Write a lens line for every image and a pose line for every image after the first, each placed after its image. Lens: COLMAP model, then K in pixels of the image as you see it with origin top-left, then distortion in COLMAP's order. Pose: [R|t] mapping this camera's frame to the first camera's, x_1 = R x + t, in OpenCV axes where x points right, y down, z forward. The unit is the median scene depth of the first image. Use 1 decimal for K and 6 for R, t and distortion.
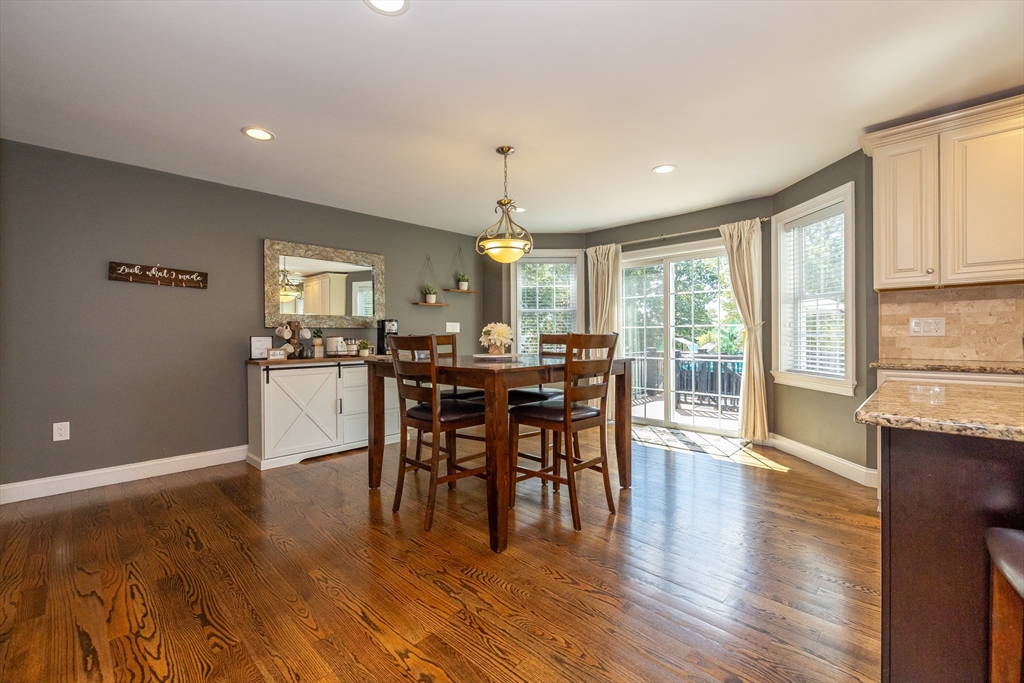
lens RADIAL K [[438.1, 0, 502.0], [0, 438.1, 333.1], [0, 0, 1]] dist [-0.002525, 0.001119]
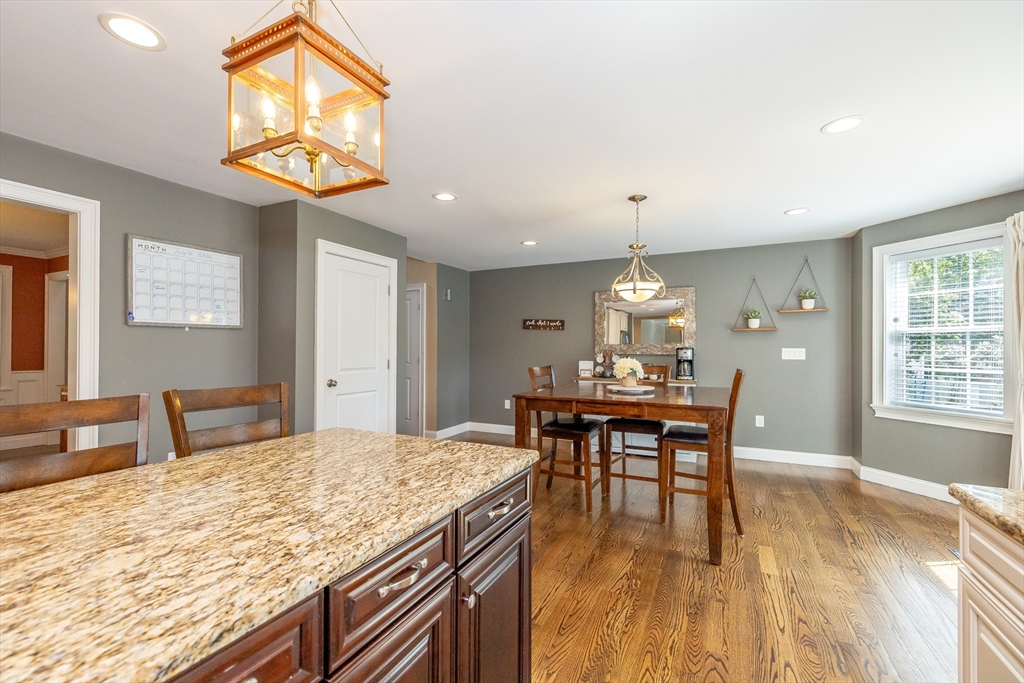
lens RADIAL K [[438.1, 0, 510.4], [0, 438.1, 343.9], [0, 0, 1]] dist [-0.002525, 0.001119]
pose [[0.322888, -0.005646, -0.946420, 0.776428], [-0.000188, 0.999982, -0.006029, -0.041039], [0.946437, 0.002125, 0.322881, 0.300468]]
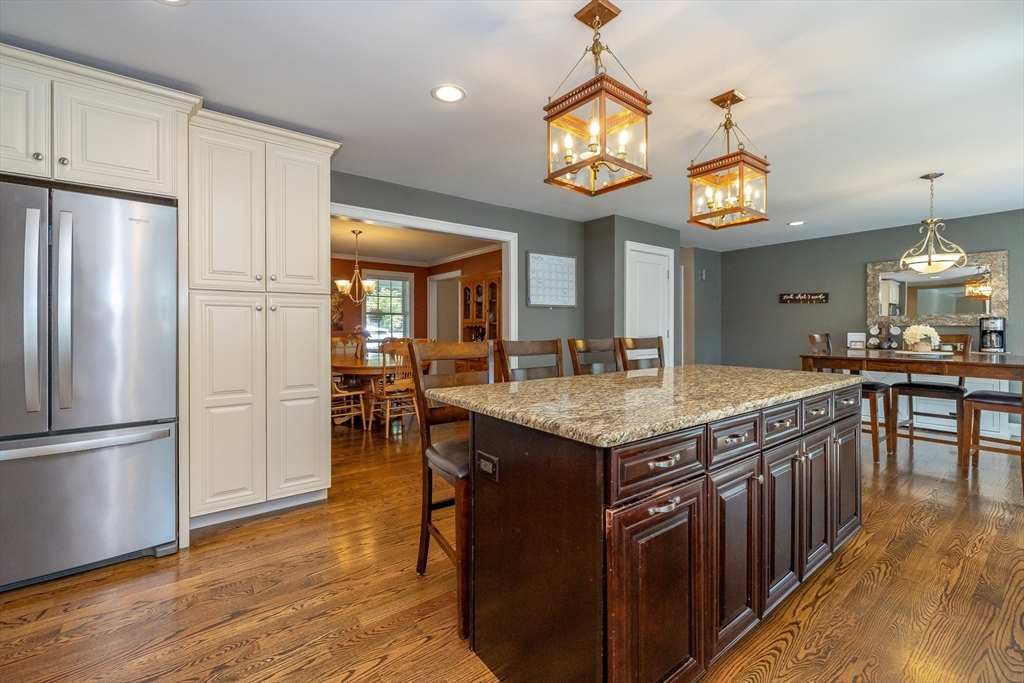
lens RADIAL K [[438.1, 0, 515.9], [0, 438.1, 328.9], [0, 0, 1]] dist [-0.002525, 0.001119]
pose [[-0.118223, 0.004911, -0.992975, 1.069329], [0.007450, 0.999964, 0.004058, -0.020283], [0.992959, -0.006918, -0.118255, 0.046612]]
